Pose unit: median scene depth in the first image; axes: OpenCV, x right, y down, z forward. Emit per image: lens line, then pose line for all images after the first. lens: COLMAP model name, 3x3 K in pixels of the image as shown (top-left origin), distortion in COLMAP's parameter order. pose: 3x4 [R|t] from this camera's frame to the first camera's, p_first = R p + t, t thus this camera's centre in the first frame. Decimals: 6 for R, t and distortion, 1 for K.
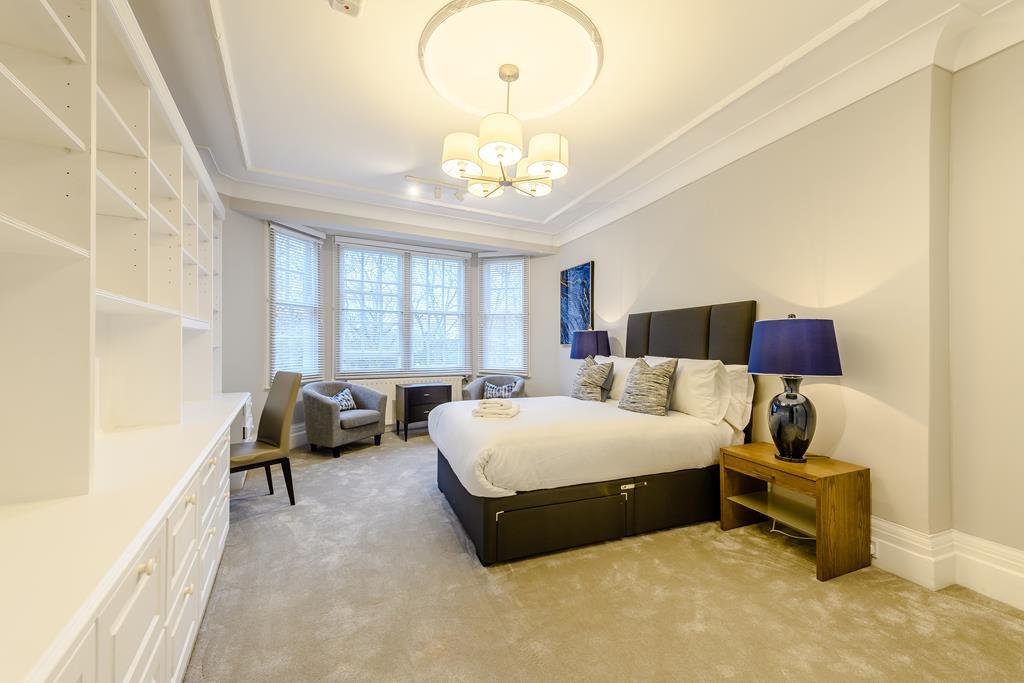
lens RADIAL K [[400.9, 0, 510.1], [0, 400.9, 340.6], [0, 0, 1]] dist [0.011318, -0.002502]
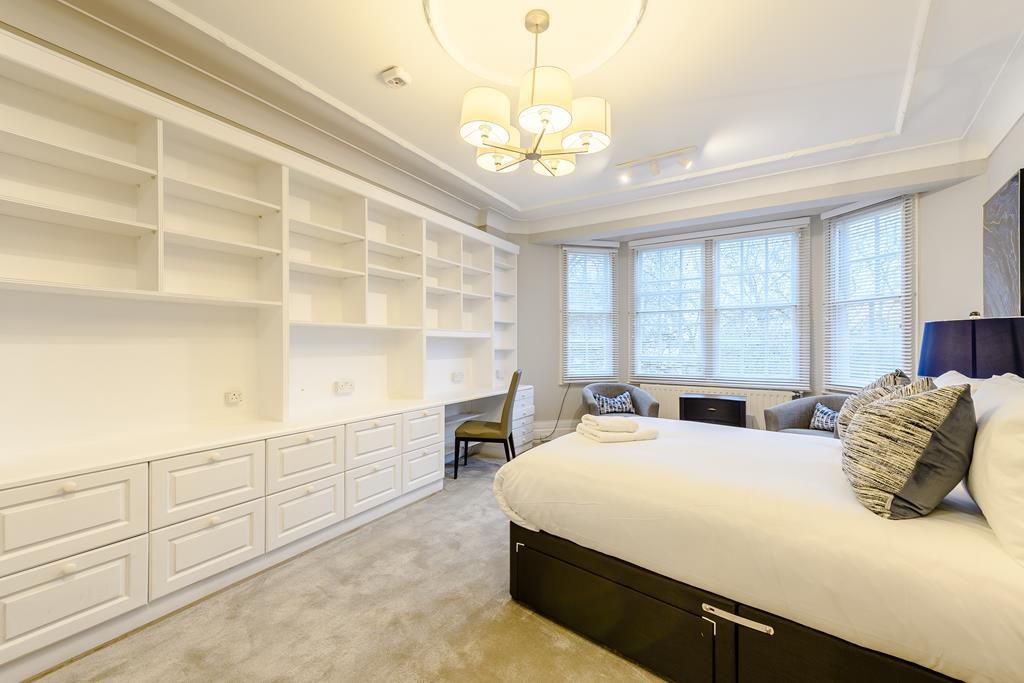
lens RADIAL K [[400.9, 0, 513.3], [0, 400.9, 346.1], [0, 0, 1]] dist [0.011318, -0.002502]
pose [[0.495574, -0.004599, -0.868554, 0.344141], [0.010794, 0.999941, 0.000864, 0.001066], [0.868499, -0.009803, 0.495595, 0.269404]]
